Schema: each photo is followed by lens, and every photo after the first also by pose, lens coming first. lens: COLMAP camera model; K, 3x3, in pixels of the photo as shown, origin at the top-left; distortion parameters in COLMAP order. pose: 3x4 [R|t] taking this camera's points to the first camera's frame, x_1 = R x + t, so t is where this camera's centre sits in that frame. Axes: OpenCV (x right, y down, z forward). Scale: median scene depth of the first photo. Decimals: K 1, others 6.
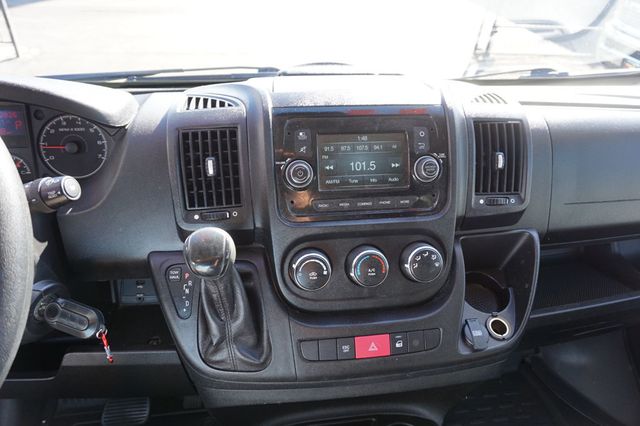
lens RADIAL K [[433.5, 0, 320.3], [0, 433.5, 212.9], [0, 0, 1]] dist [-0.054499, 0.068728]
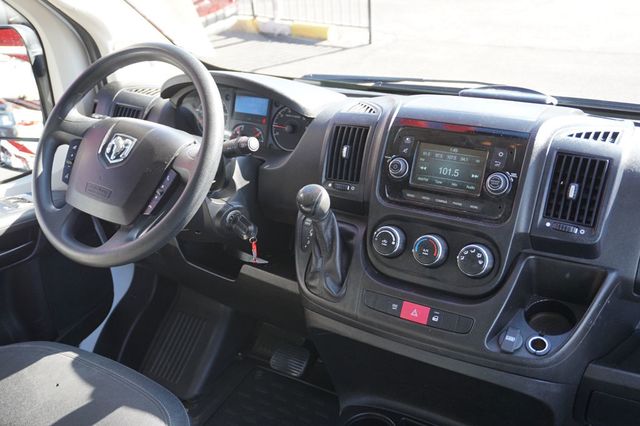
lens RADIAL K [[653.3, 0, 316.5], [0, 653.3, 210.8], [0, 0, 1]] dist [-0.001493, 0.007250]
pose [[0.767912, 0.208312, -0.605736, 0.967757], [-0.270529, 0.962638, -0.011909, 0.125077], [0.580624, 0.173015, 0.795576, -0.697648]]
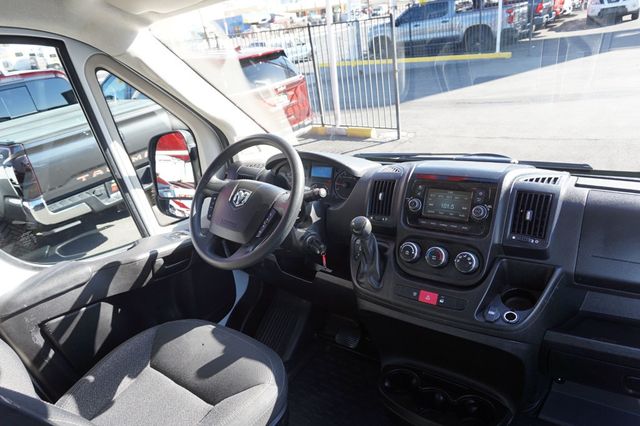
lens RADIAL K [[433.5, 0, 320.3], [0, 433.5, 212.9], [0, 0, 1]] dist [-0.054499, 0.068728]
pose [[0.702448, 0.139135, -0.698003, 1.054475], [-0.260641, 0.962868, -0.070369, 0.205761], [0.662294, 0.231358, 0.712629, -0.754224]]
